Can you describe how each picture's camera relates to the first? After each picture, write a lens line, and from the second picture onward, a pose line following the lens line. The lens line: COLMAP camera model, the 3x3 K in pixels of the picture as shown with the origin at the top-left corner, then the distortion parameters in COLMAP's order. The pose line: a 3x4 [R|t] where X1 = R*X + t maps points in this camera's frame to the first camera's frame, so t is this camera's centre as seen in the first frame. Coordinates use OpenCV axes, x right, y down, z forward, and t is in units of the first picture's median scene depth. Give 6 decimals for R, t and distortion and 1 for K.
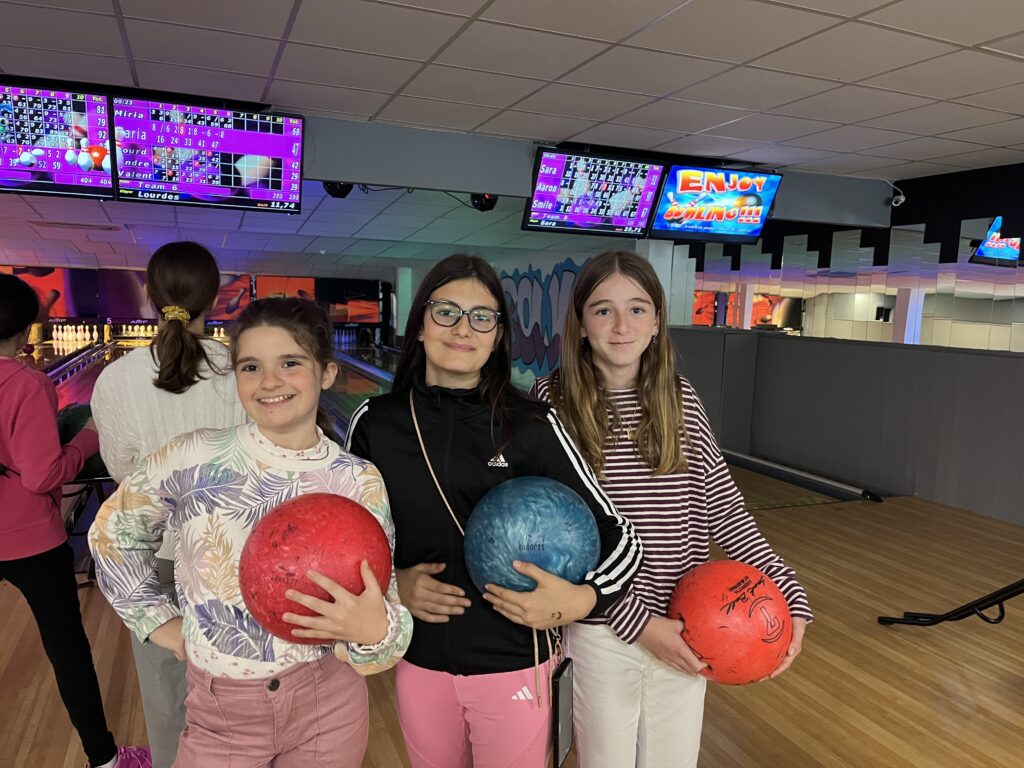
lens RADIAL K [[766.8, 0, 512.0], [0, 766.8, 384.0], [0, 0, 1]] dist [0.070991, -0.086754]
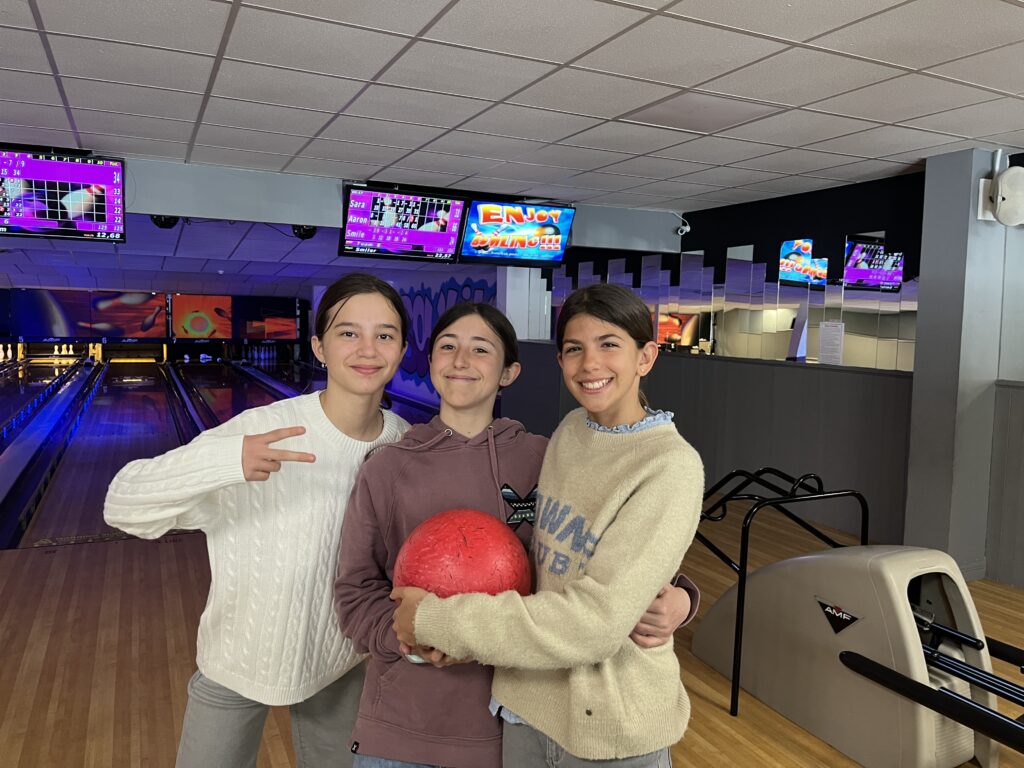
lens RADIAL K [[766.8, 0, 512.0], [0, 766.8, 384.0], [0, 0, 1]] dist [0.070991, -0.086754]
pose [[0.998404, -0.010686, 0.055459, 0.190708], [0.011819, 0.999727, -0.020149, 0.014907], [-0.055228, 0.020772, 0.998258, -0.142207]]
